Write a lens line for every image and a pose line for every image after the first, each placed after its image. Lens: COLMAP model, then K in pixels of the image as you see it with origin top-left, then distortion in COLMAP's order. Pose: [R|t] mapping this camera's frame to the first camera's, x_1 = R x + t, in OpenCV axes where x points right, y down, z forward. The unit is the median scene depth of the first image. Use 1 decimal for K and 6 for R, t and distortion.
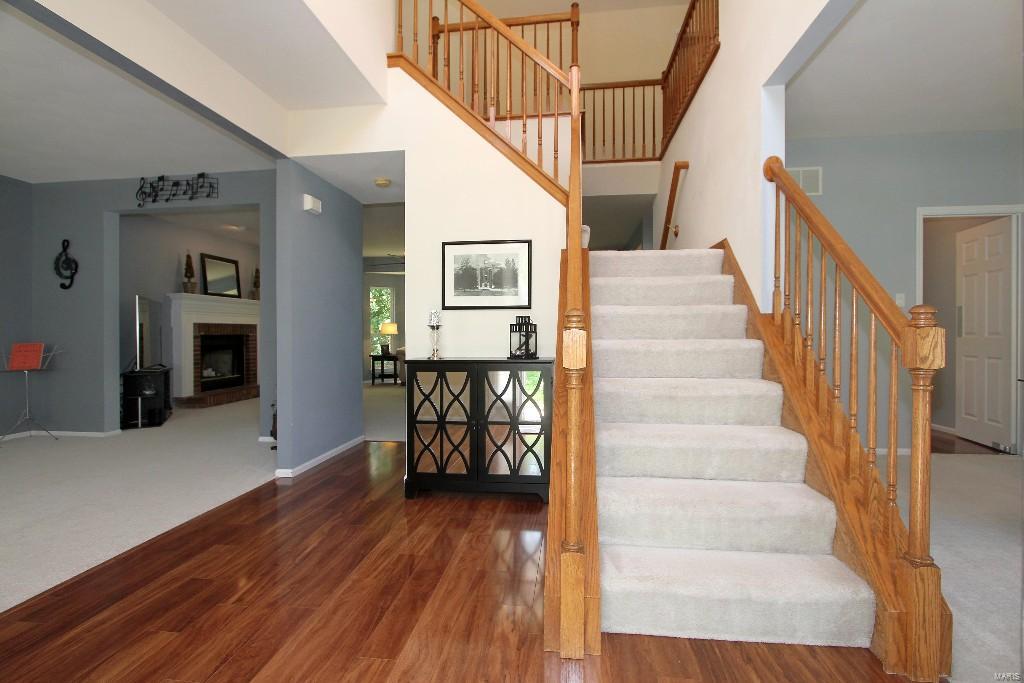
lens RADIAL K [[479.5, 0, 512.0], [0, 479.5, 341.5], [0, 0, 1]] dist [-0.000566, 0.000113]
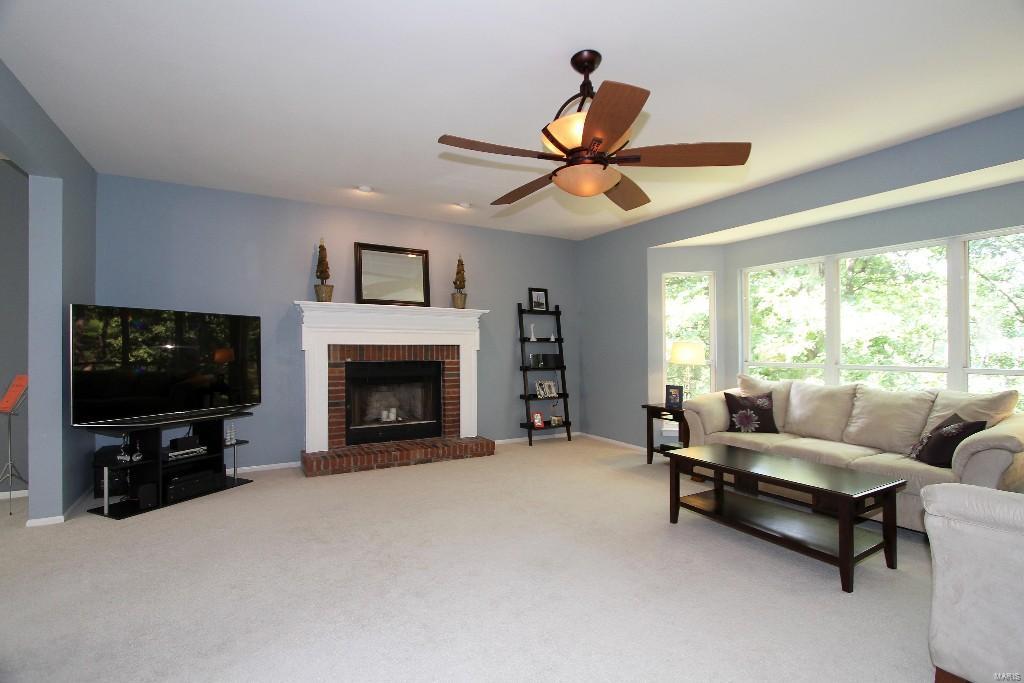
lens RADIAL K [[479.5, 0, 512.0], [0, 479.5, 341.5], [0, 0, 1]] dist [-0.000566, 0.000113]
pose [[0.606997, -0.003565, -0.794696, 0.034737], [-0.020963, 0.999570, -0.020496, -0.032877], [0.794428, 0.029101, 0.606661, 0.757264]]
